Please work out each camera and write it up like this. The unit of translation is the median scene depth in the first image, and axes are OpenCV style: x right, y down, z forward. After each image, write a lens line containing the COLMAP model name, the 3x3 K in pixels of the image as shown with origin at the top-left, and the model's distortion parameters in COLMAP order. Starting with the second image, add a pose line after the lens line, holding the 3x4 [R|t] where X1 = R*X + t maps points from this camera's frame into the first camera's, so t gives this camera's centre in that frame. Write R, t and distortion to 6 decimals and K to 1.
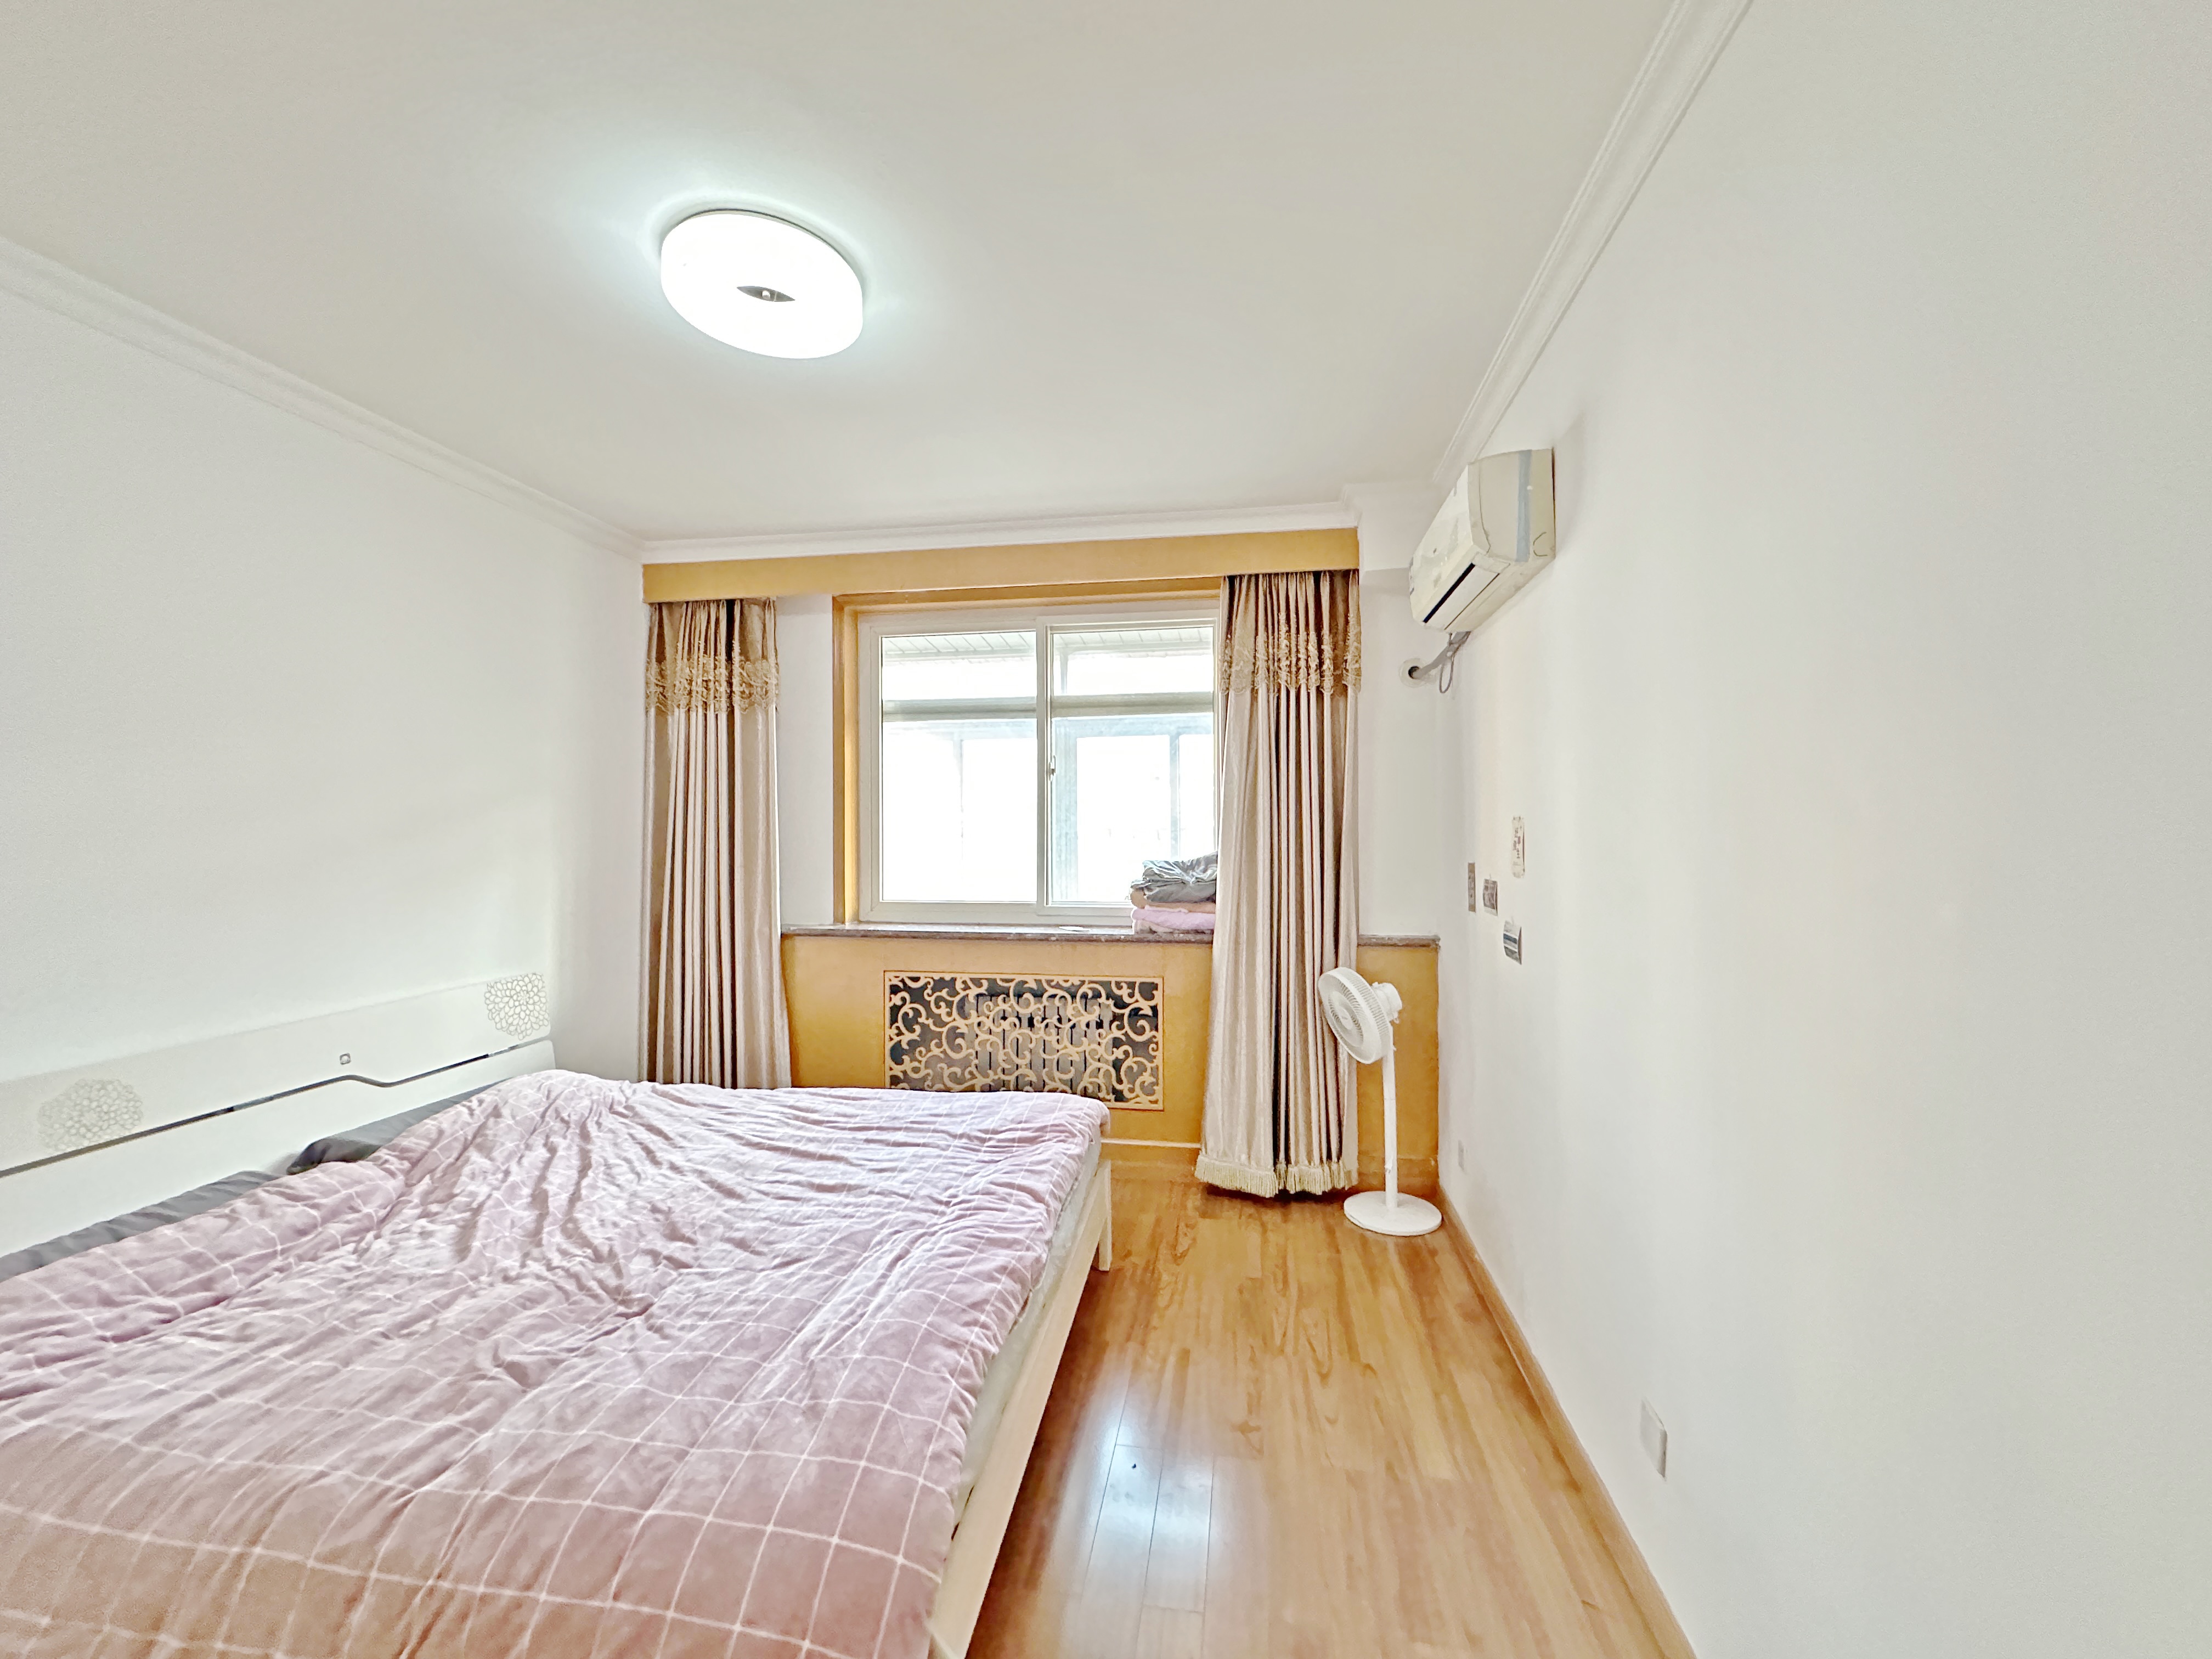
lens RADIAL K [[884.0, 0, 1104.1], [0, 884.0, 826.9], [0, 0, 1]] dist [-0.001637, -0.000139]
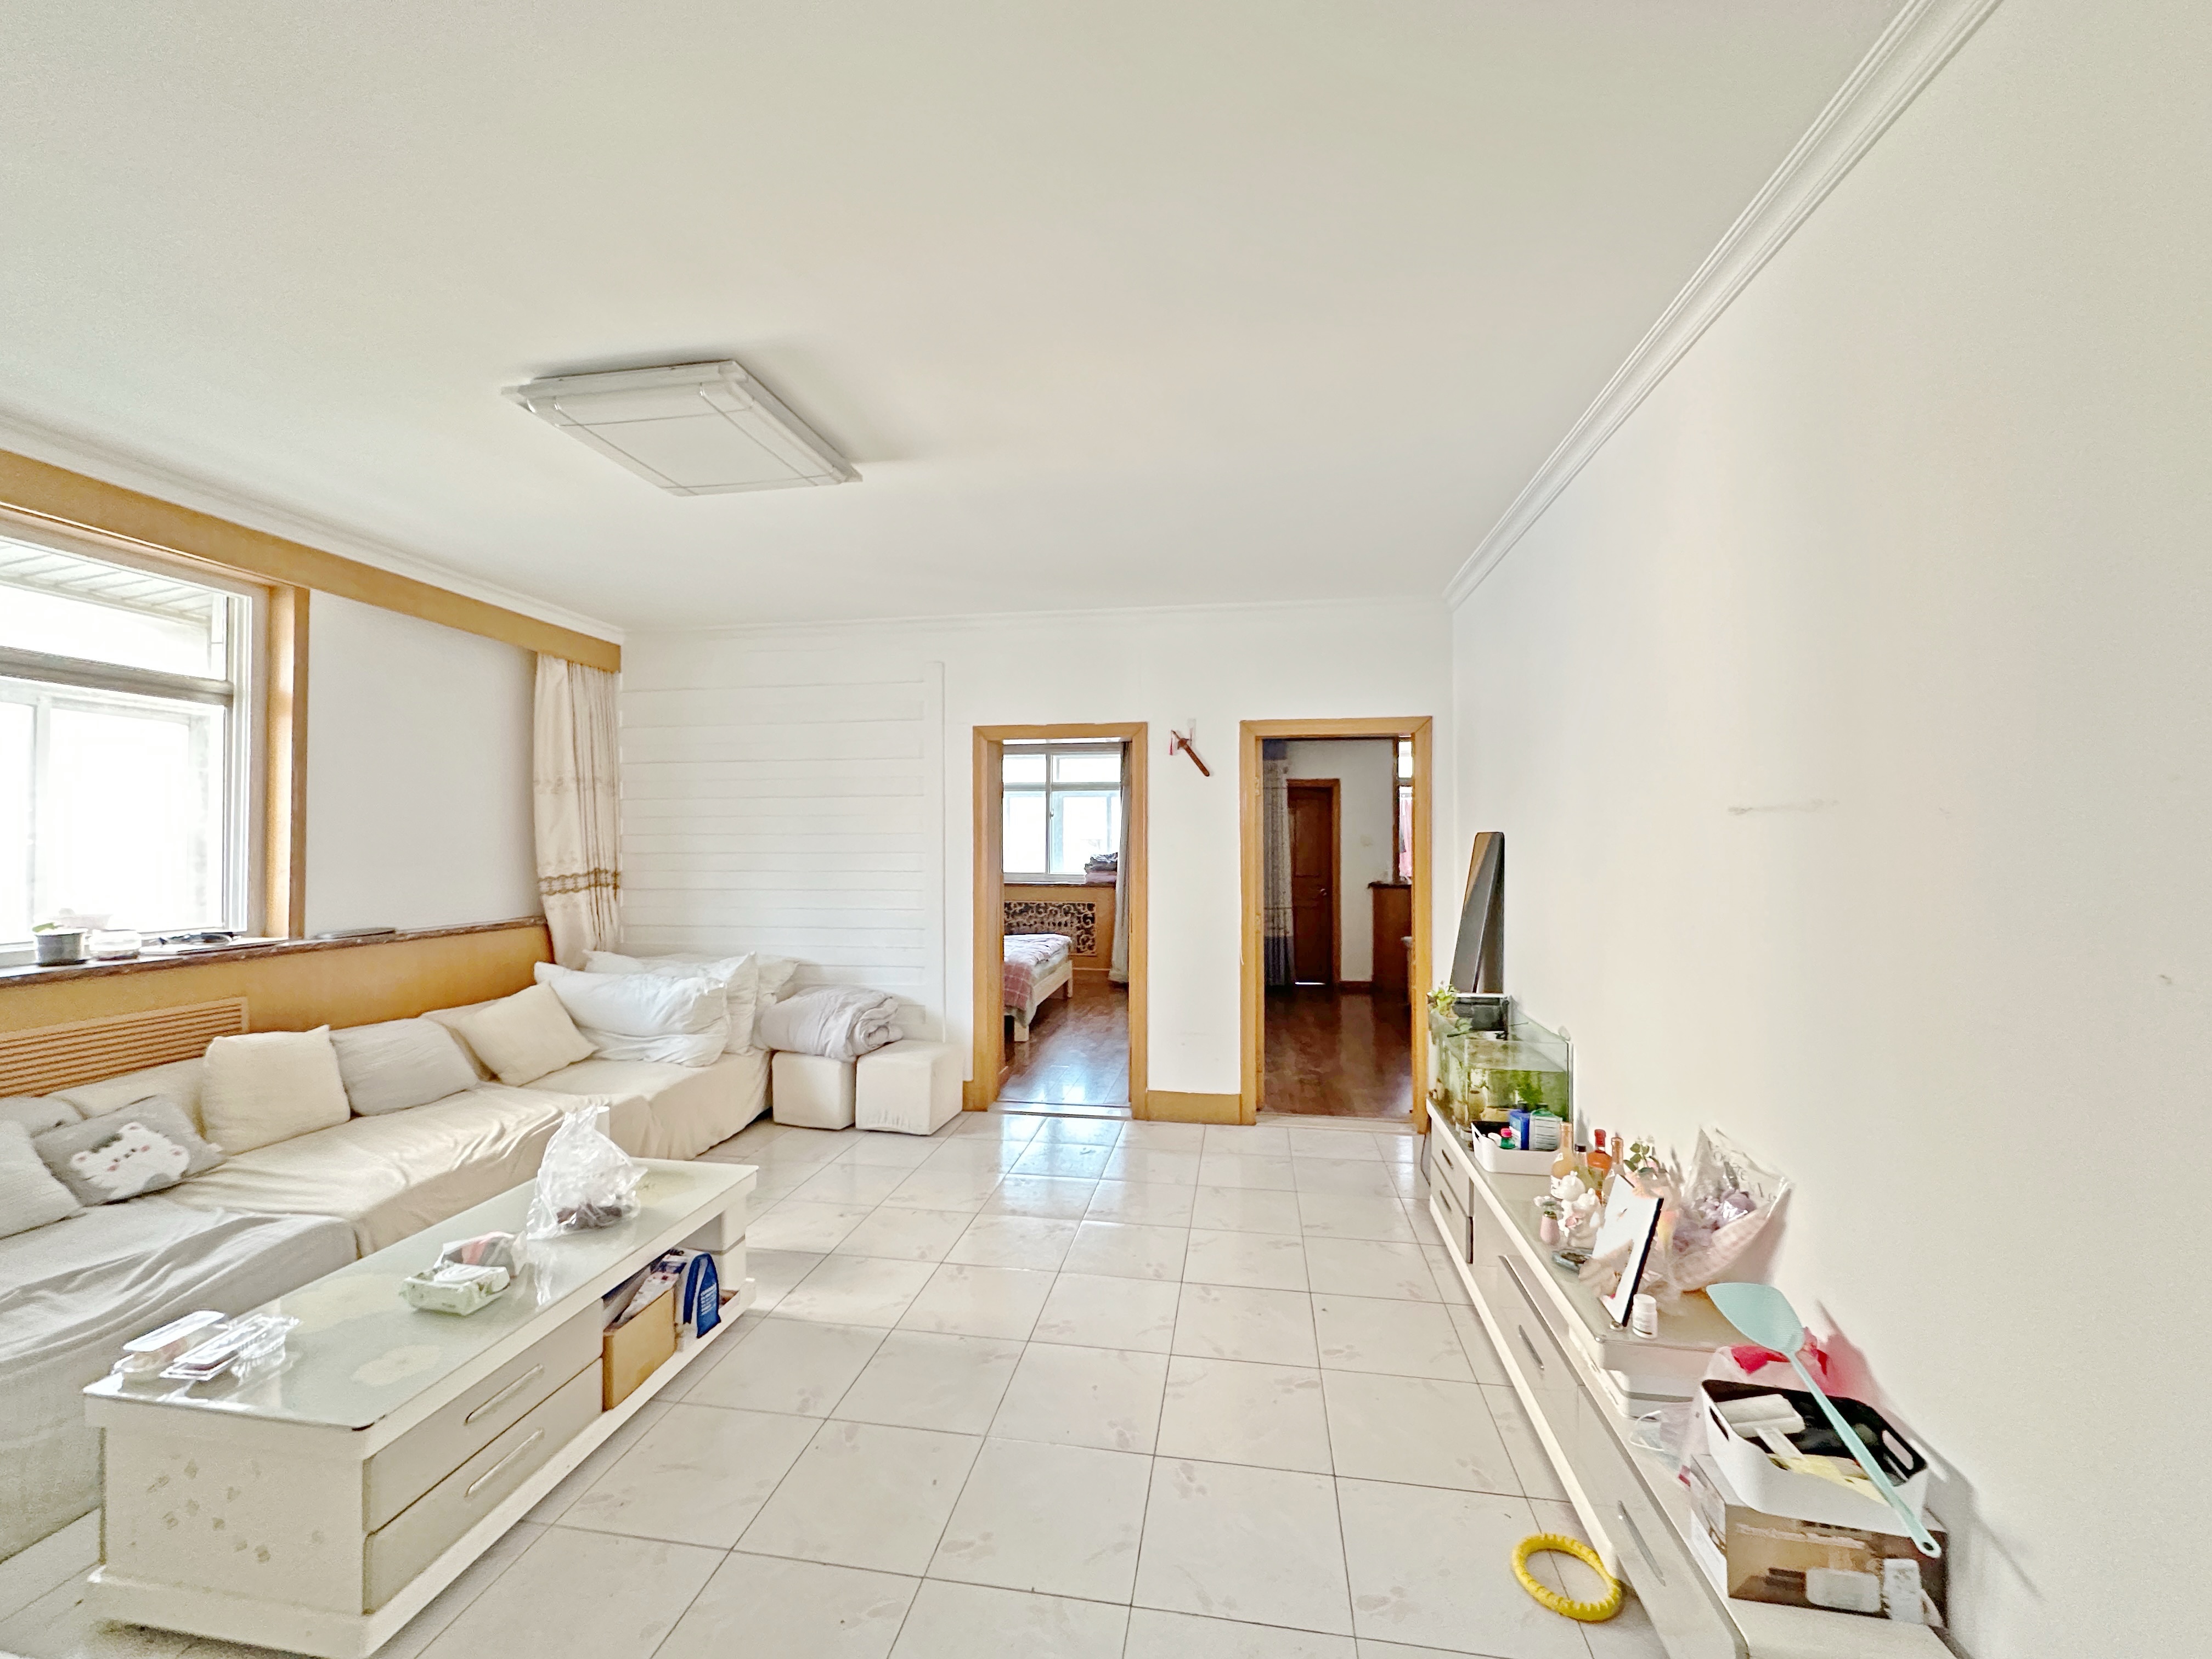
lens RADIAL K [[884.0, 0, 1100.5], [0, 884.0, 833.2], [0, 0, 1]] dist [-0.001637, -0.000139]
pose [[0.999952, 0.005465, -0.008115, 0.092660], [-0.005534, 0.999948, -0.008594, 0.001888], [0.008067, 0.008639, 0.999930, -1.395154]]
